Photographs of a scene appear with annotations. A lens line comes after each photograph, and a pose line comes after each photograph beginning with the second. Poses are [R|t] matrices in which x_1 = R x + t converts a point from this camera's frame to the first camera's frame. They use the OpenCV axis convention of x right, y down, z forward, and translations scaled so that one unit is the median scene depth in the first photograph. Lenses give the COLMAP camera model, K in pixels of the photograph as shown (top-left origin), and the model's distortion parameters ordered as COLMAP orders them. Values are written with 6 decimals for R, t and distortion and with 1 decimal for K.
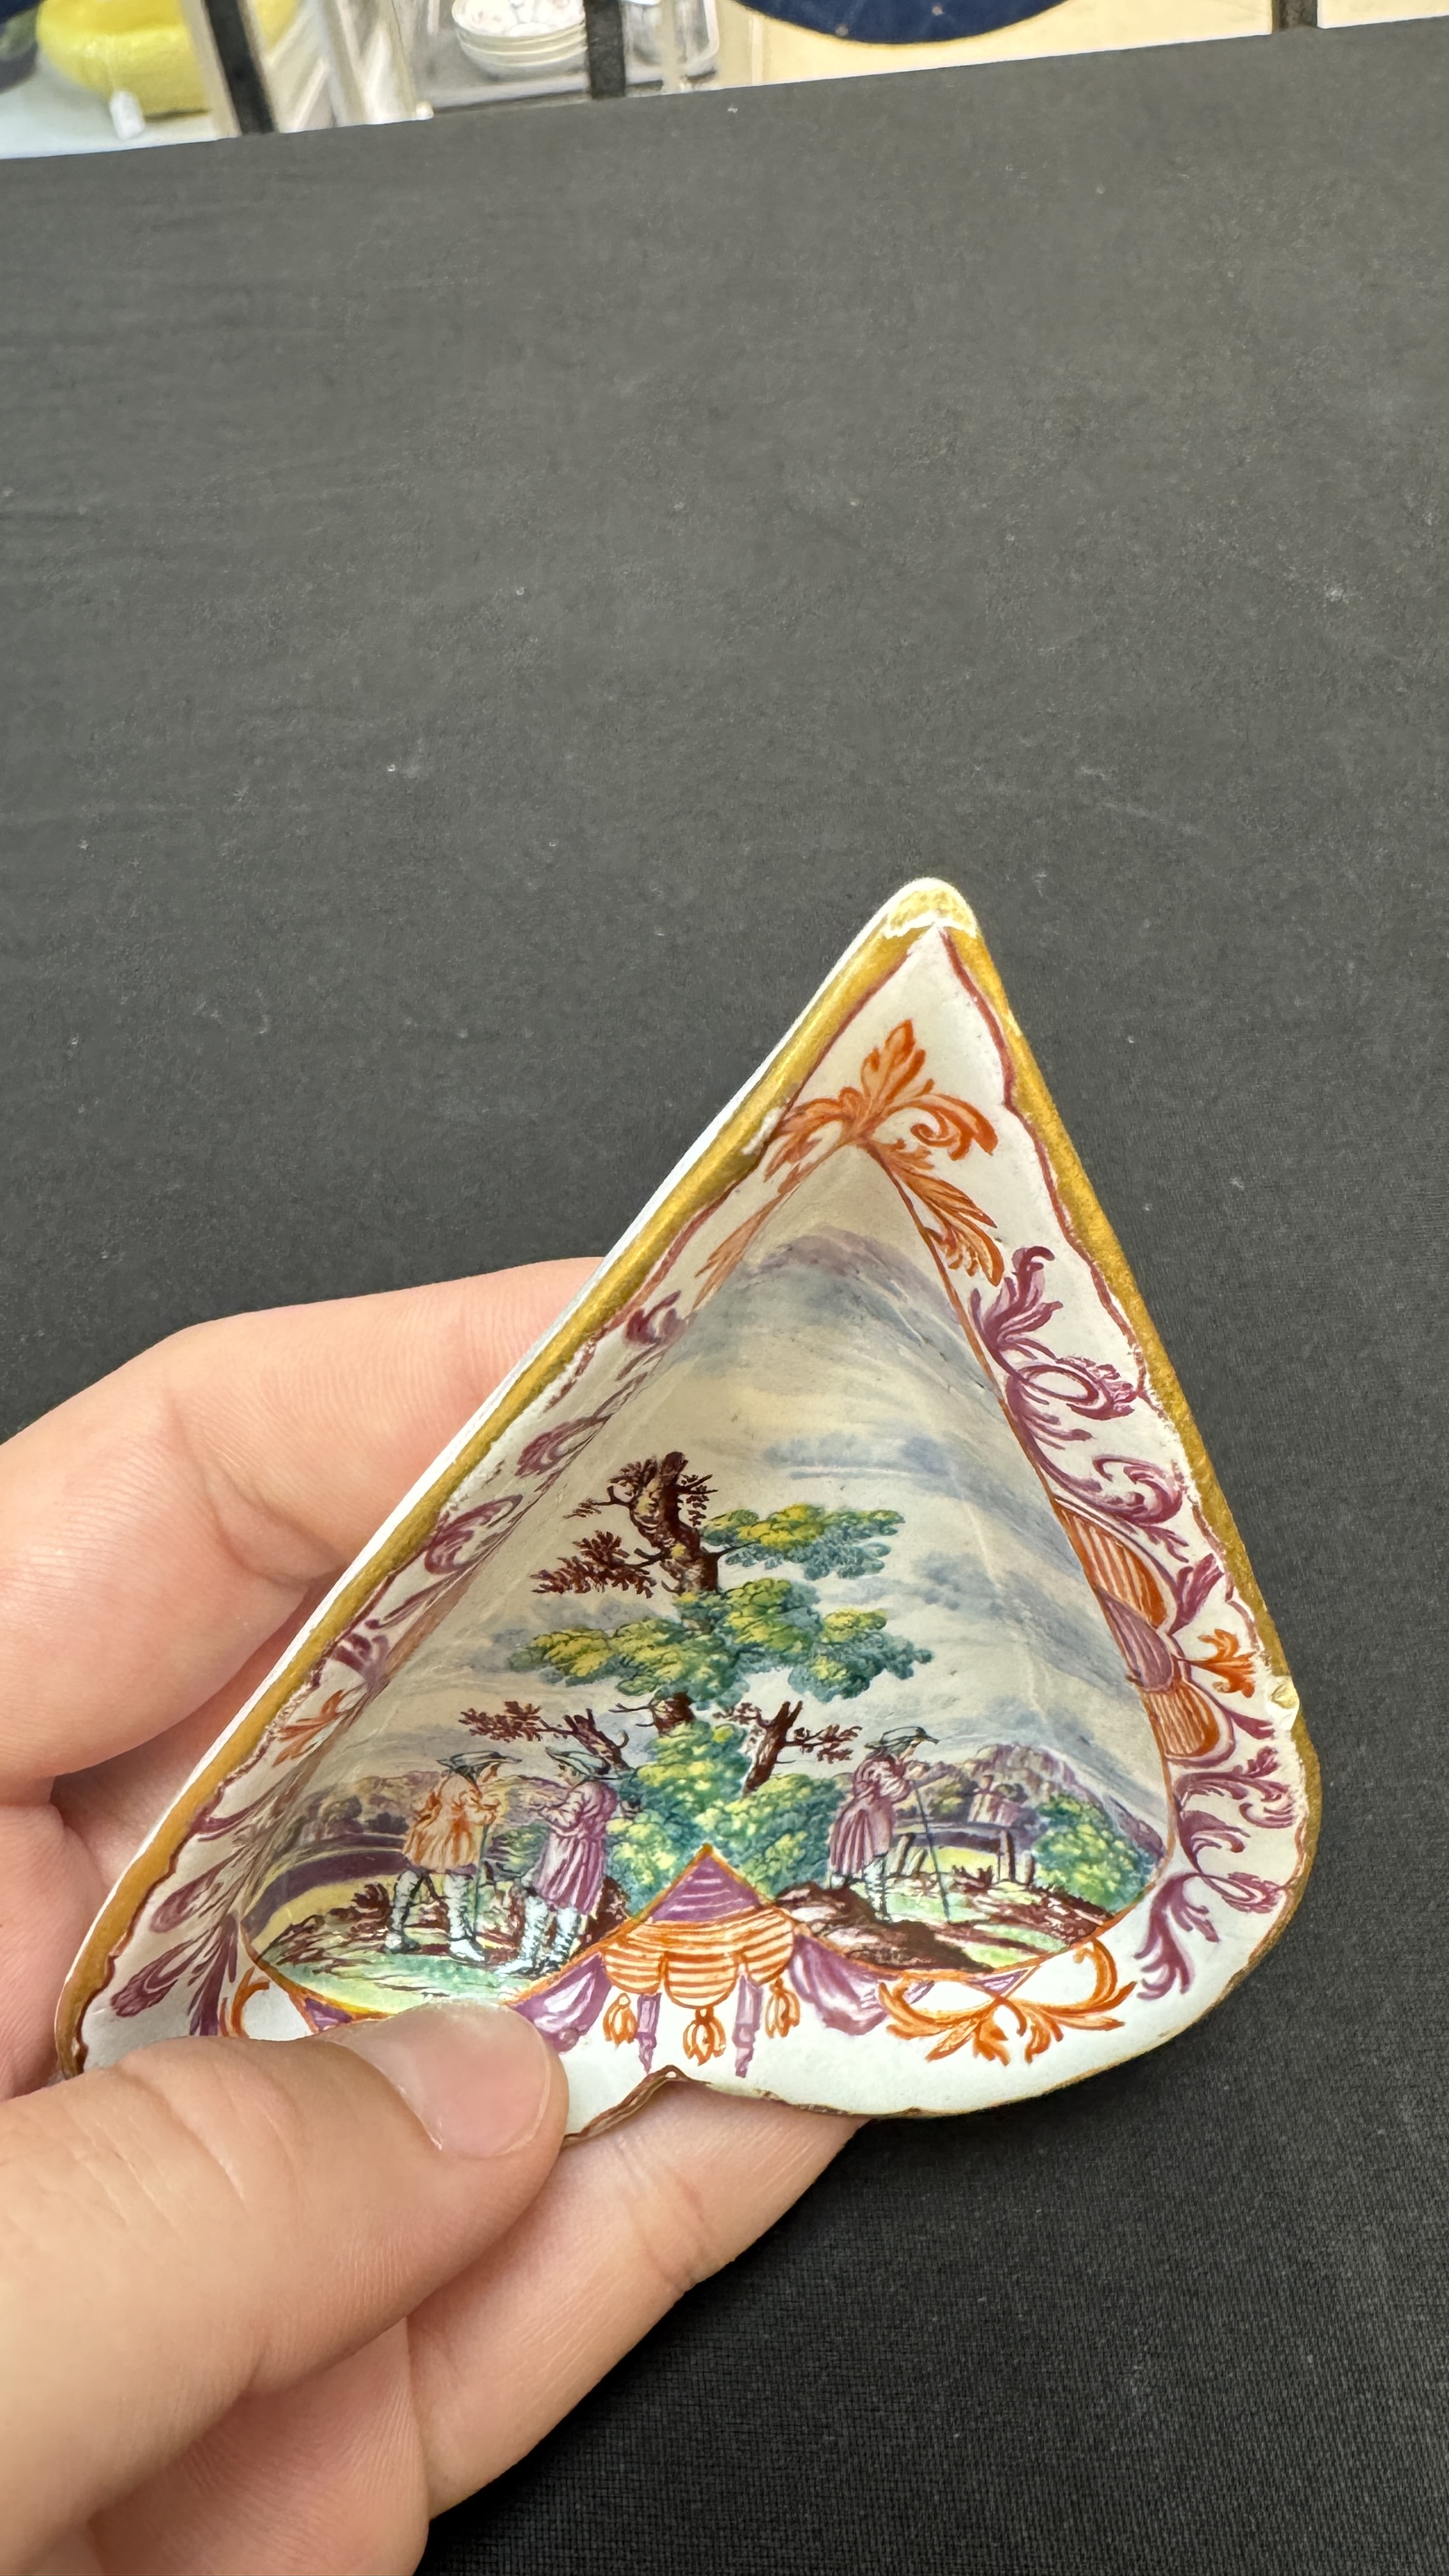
lens RADIAL K [[1859.6, 0, 724.3], [0, 1859.6, 1115.6], [0, 0, 1]] dist [-0.004610, 0.000175]
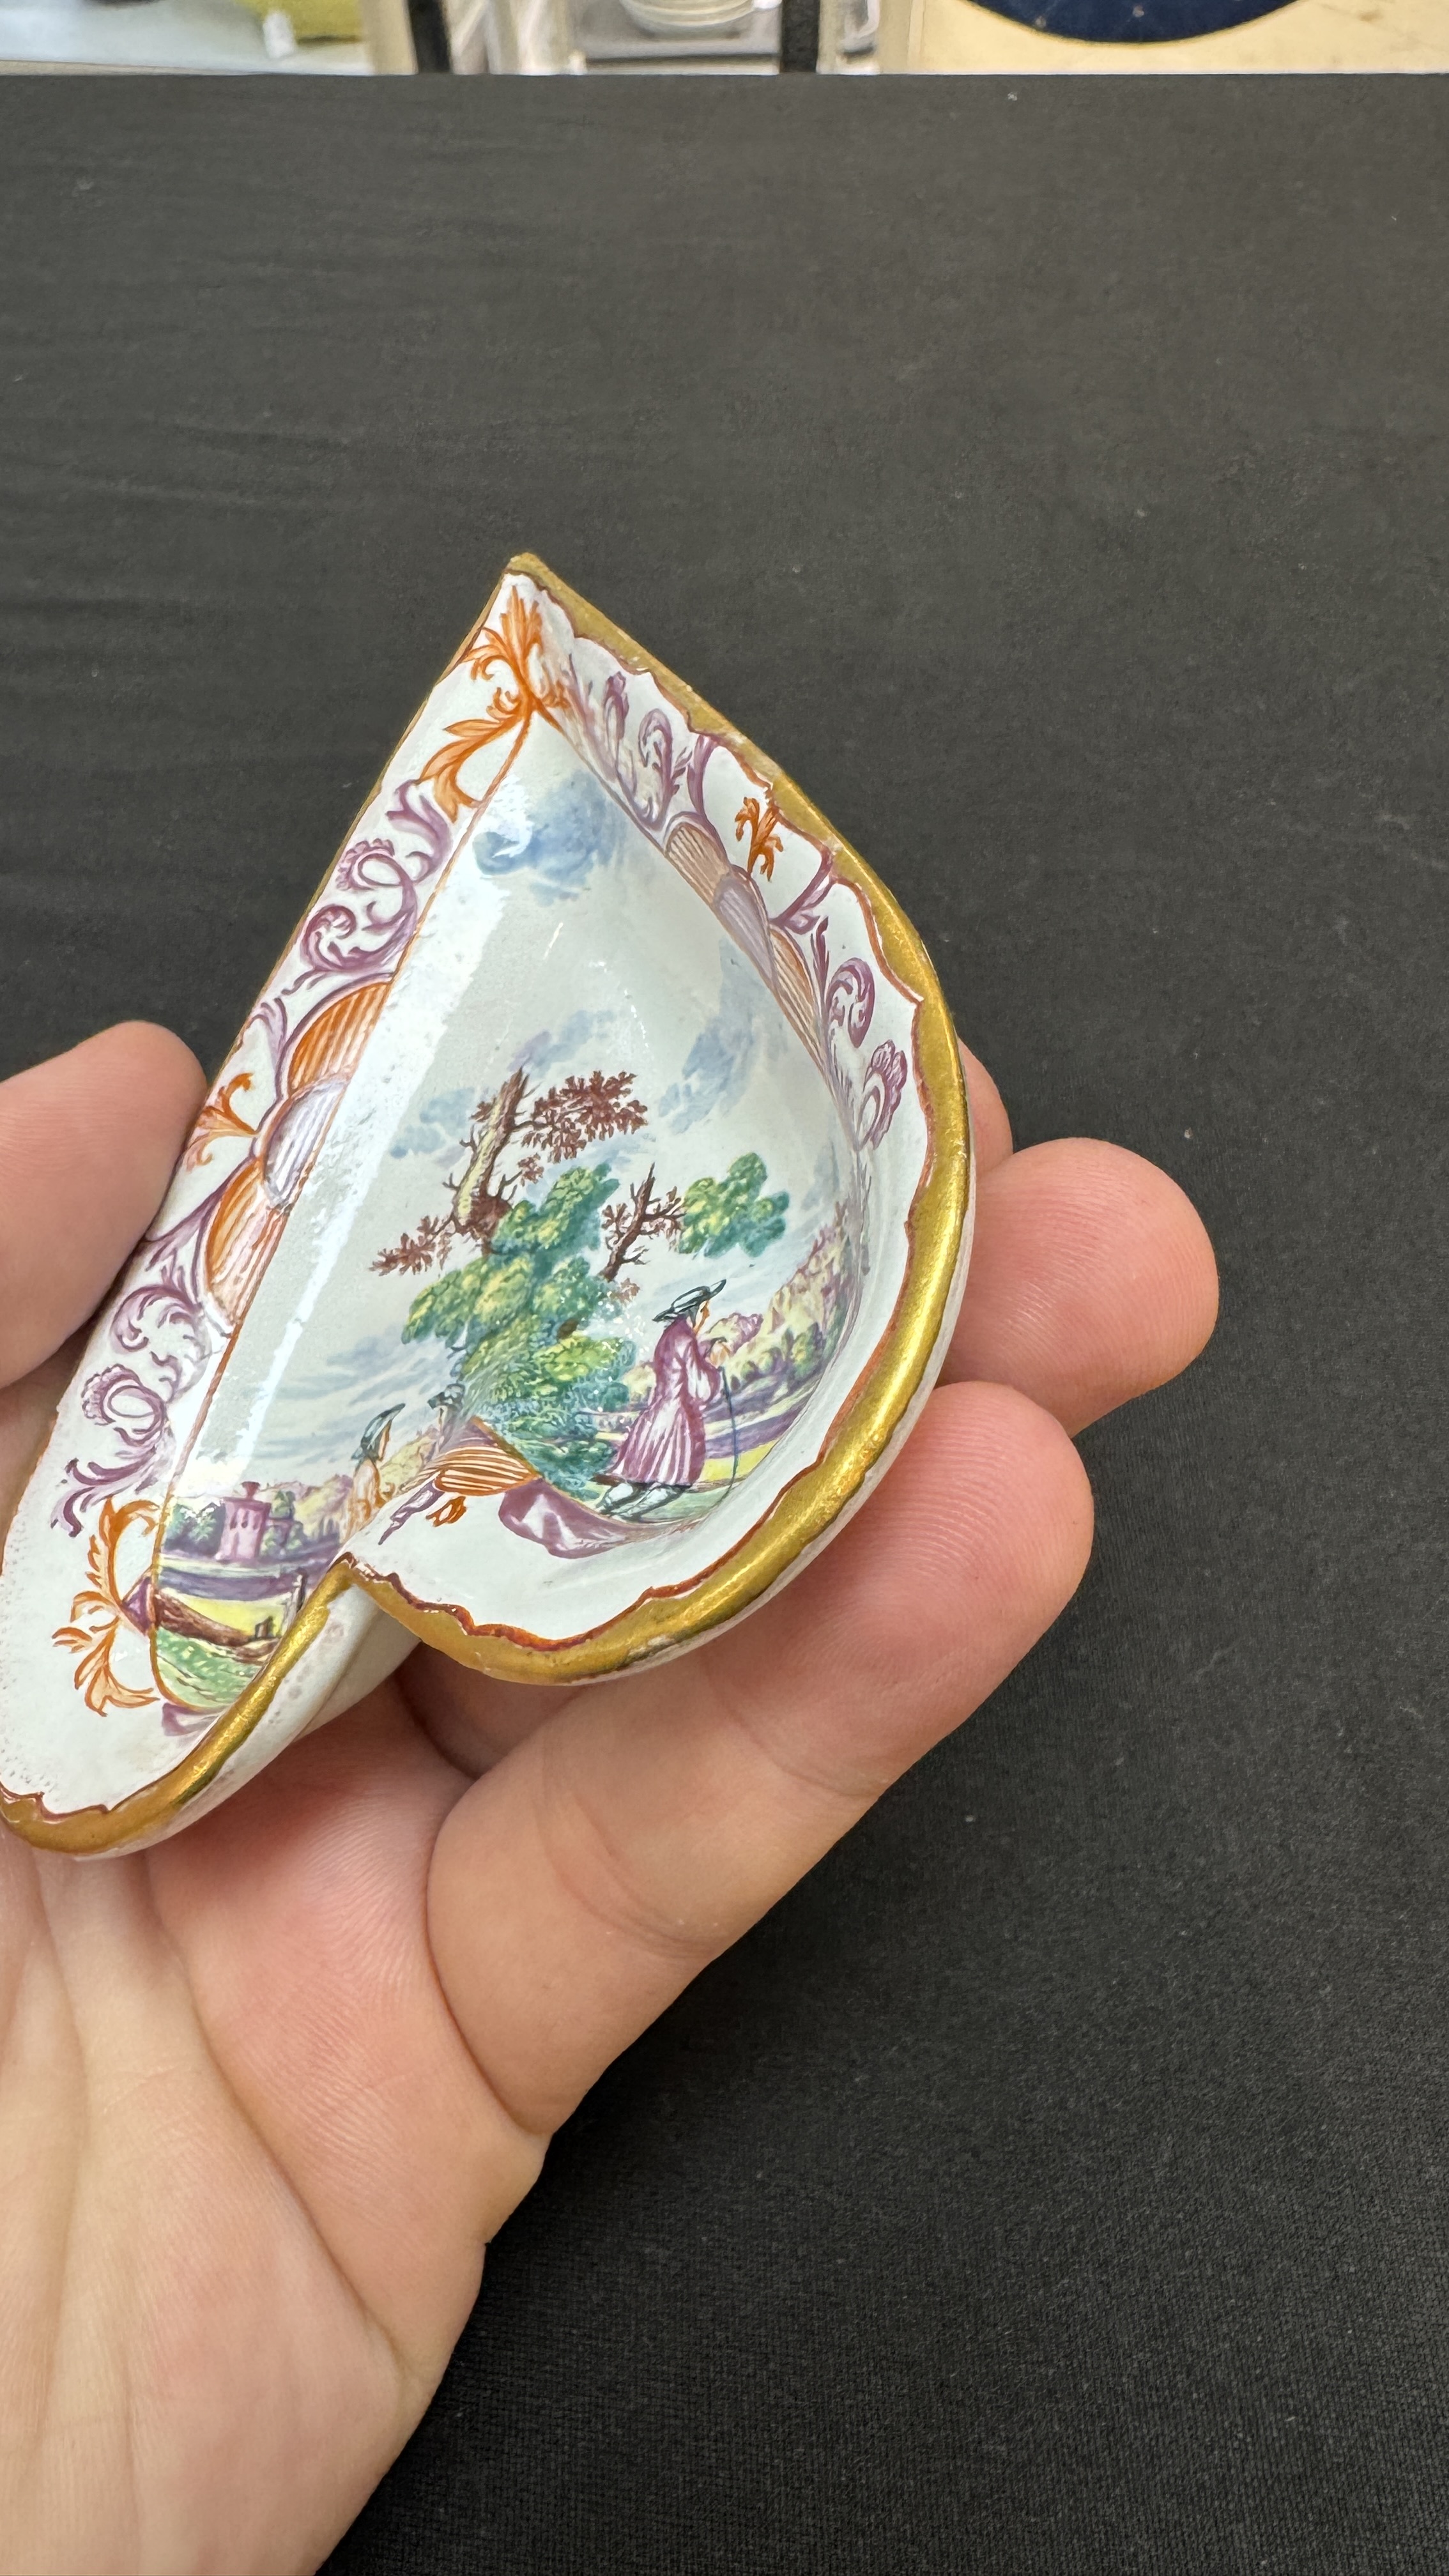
lens RADIAL K [[1831.1, 0, 718.0], [0, 1831.1, 1113.7], [0, 0, 1]] dist [-0.009274, -0.001034]
pose [[0.994636, 0.103160, -0.007514, -0.107701], [-0.103001, 0.994498, 0.019104, -0.010056], [0.009443, -0.018228, 0.999789, 0.027681]]
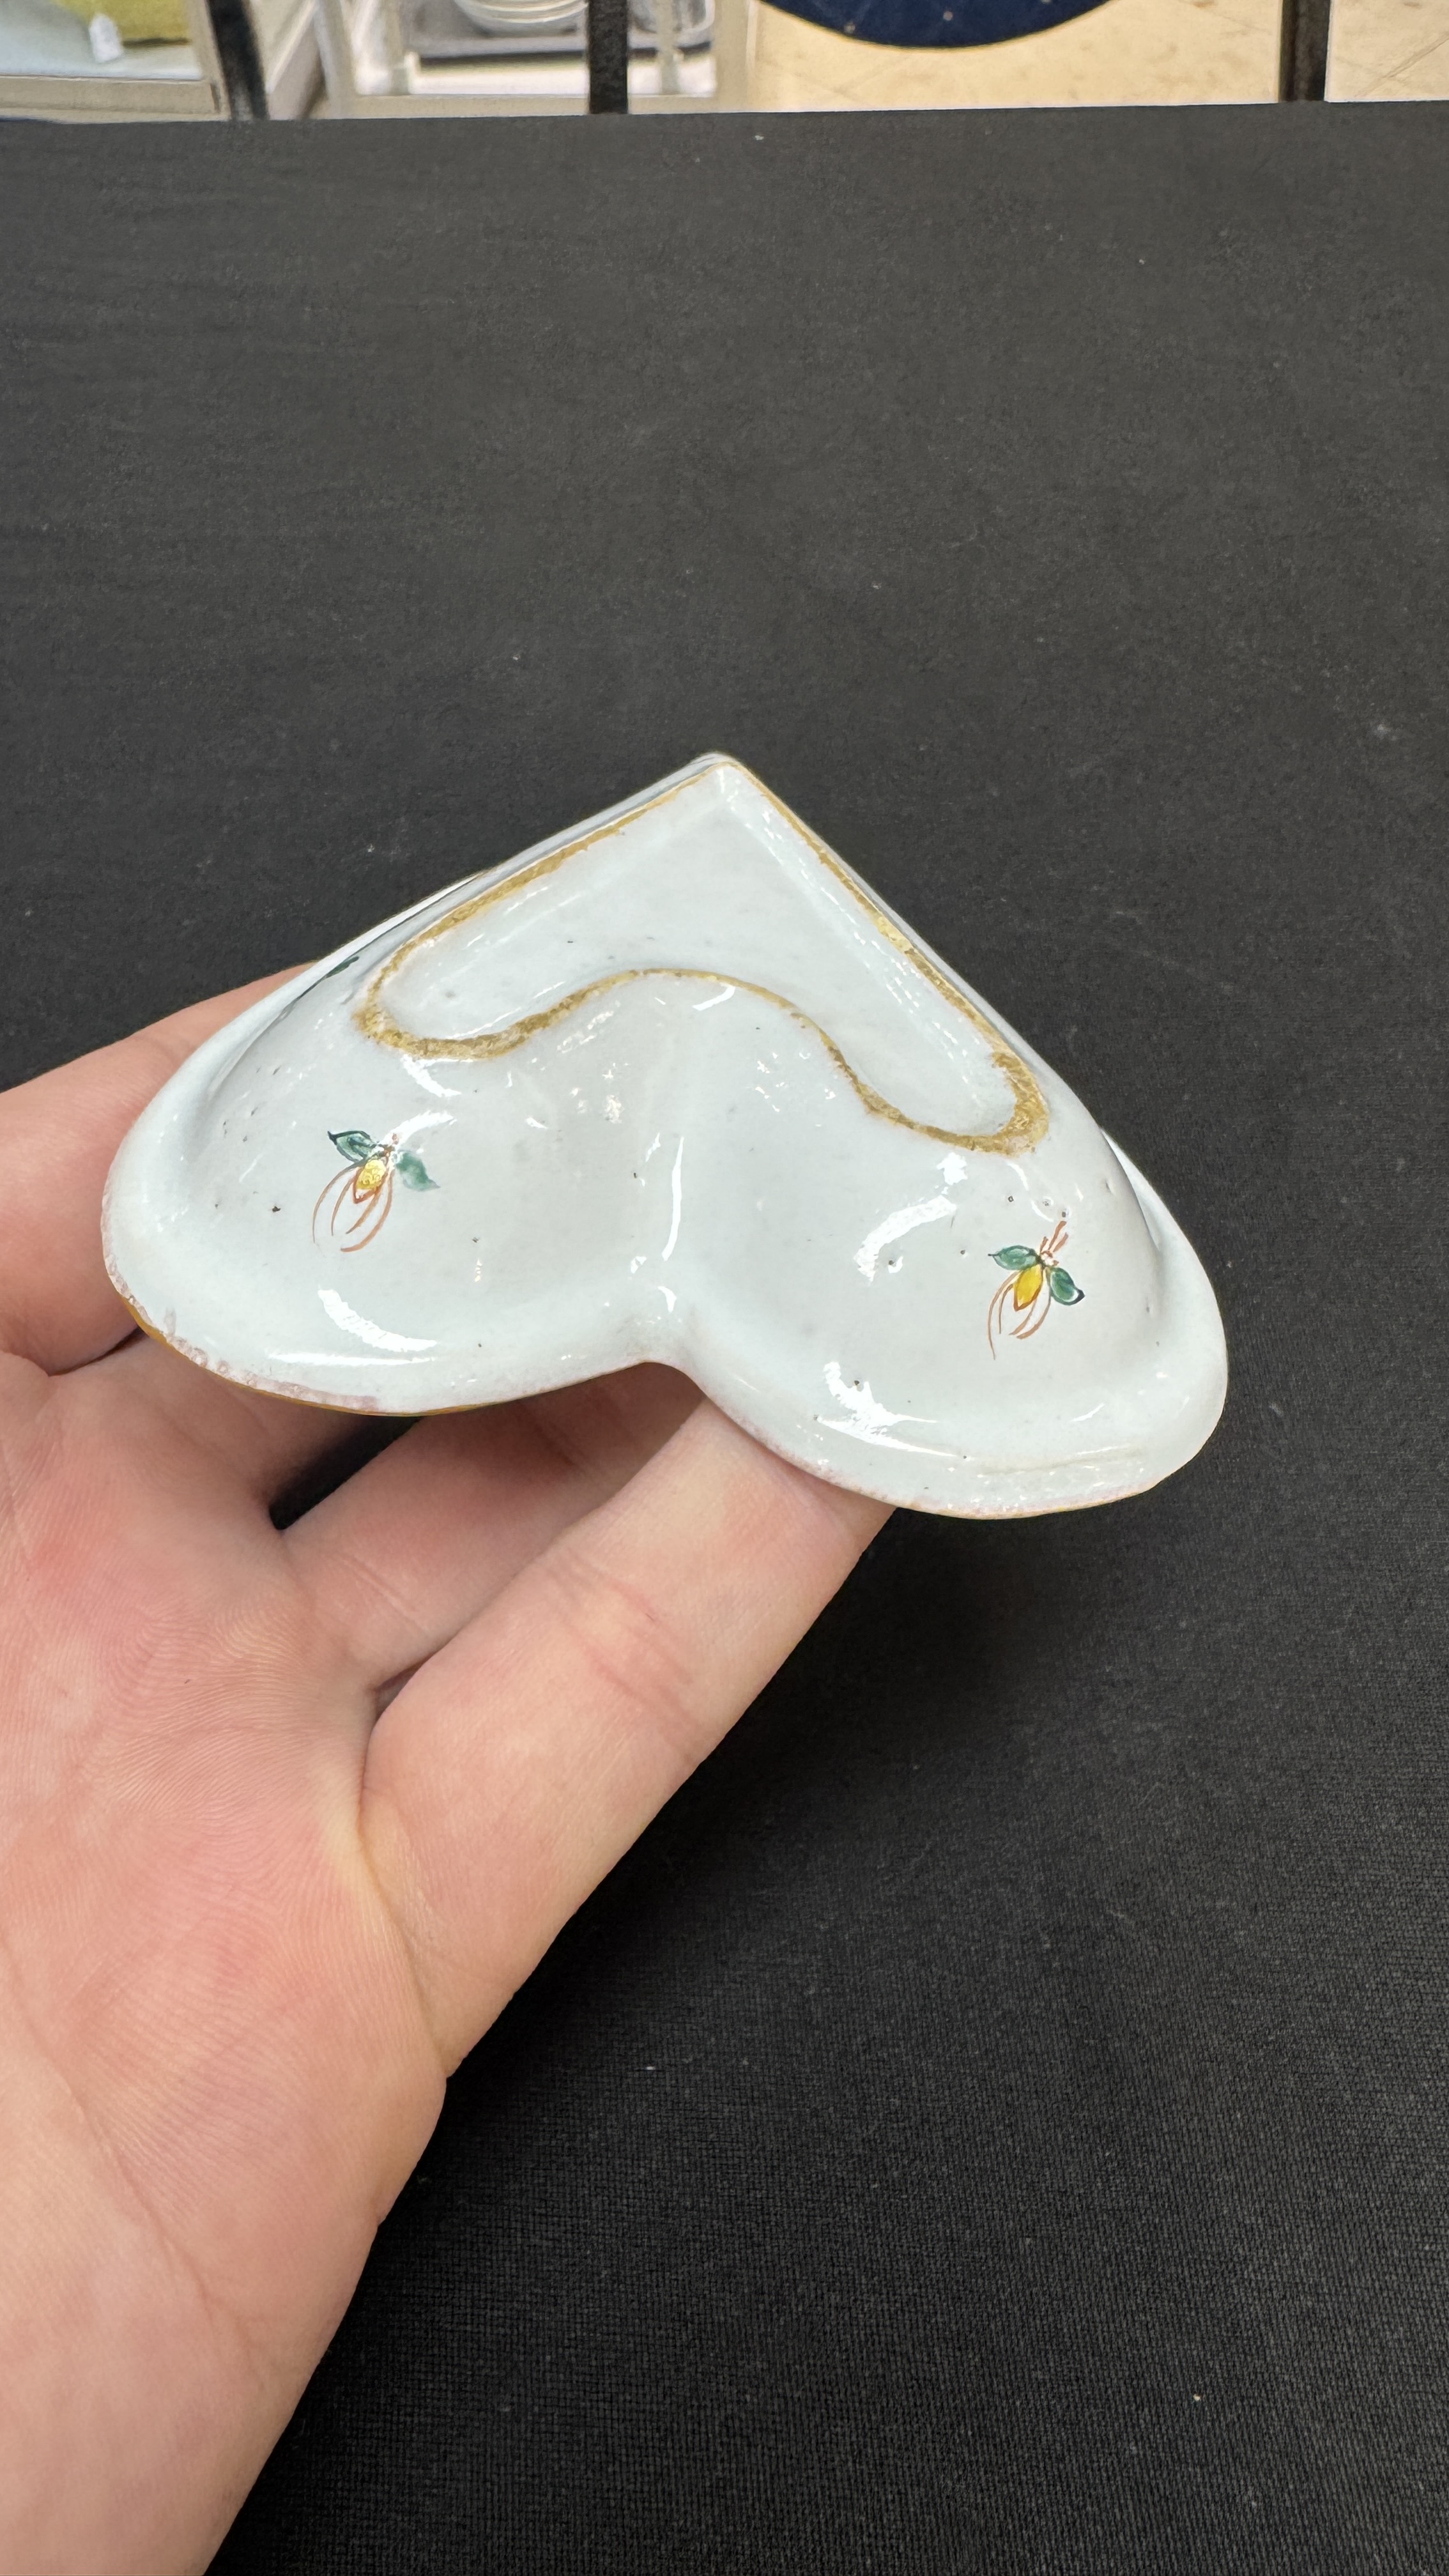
lens RADIAL K [[1839.7, 0, 720.5], [0, 1839.7, 1091.3], [0, 0, 1]] dist [-0.010488, -0.004259]
pose [[0.997295, 0.060236, 0.042134, -0.031578], [-0.060751, 0.998092, 0.011066, -0.076739], [-0.041387, -0.013596, 0.999051, 0.067479]]
